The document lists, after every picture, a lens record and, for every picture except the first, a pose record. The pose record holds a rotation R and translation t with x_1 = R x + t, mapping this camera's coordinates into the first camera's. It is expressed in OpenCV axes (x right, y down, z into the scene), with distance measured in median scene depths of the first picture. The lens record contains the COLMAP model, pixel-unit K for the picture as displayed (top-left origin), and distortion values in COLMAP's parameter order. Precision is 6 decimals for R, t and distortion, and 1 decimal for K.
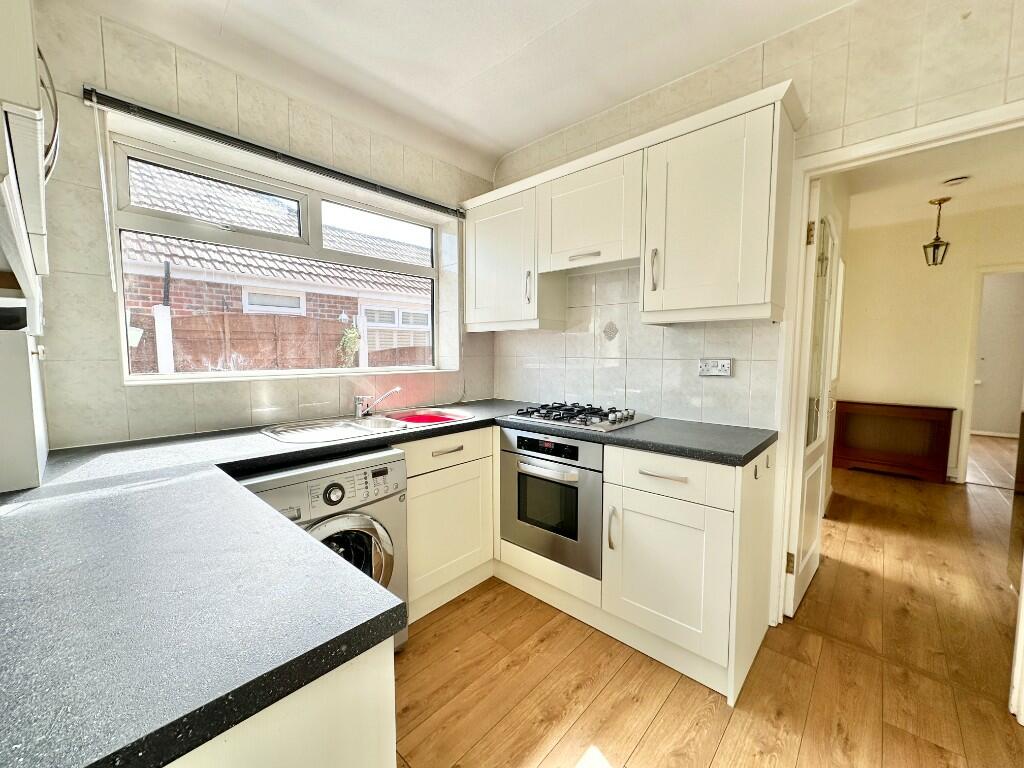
lens RADIAL K [[412.2, 0, 510.3], [0, 412.2, 381.5], [0, 0, 1]] dist [-0.001187, 0.000023]
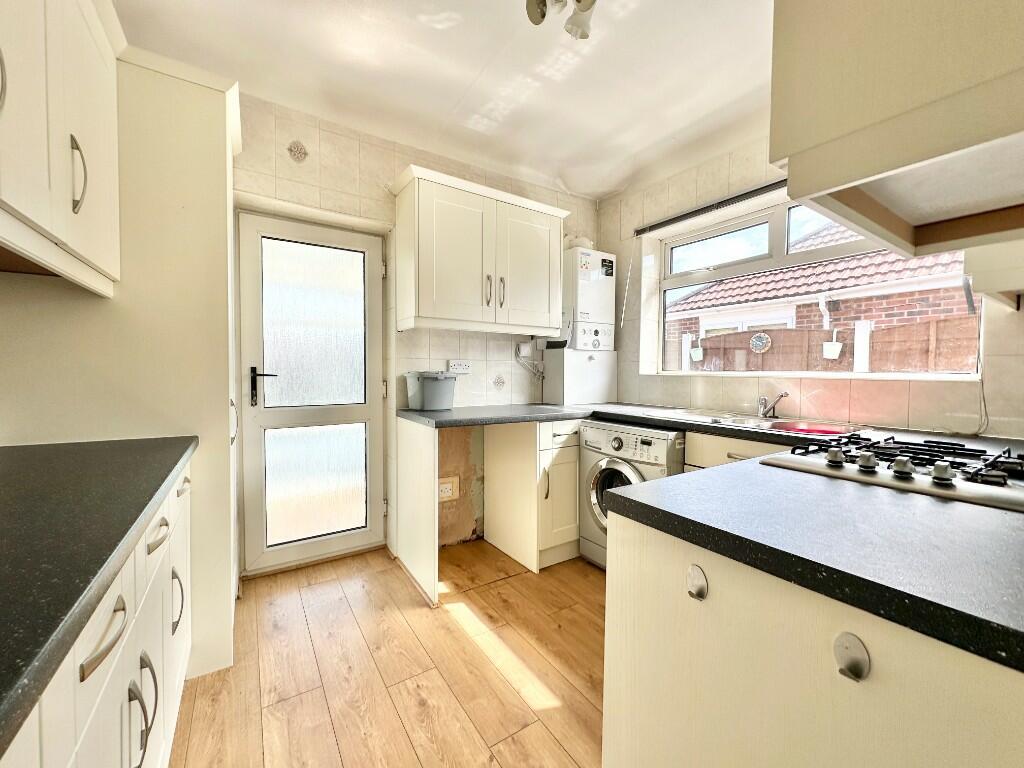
lens RADIAL K [[412.2, 0, 510.3], [0, 412.2, 381.5], [0, 0, 1]] dist [-0.001187, 0.000023]
pose [[-0.249249, 0.023734, -0.968149, 0.890621], [-0.078970, 0.995872, 0.044745, 0.001852], [0.965214, 0.087608, -0.246346, 0.742909]]
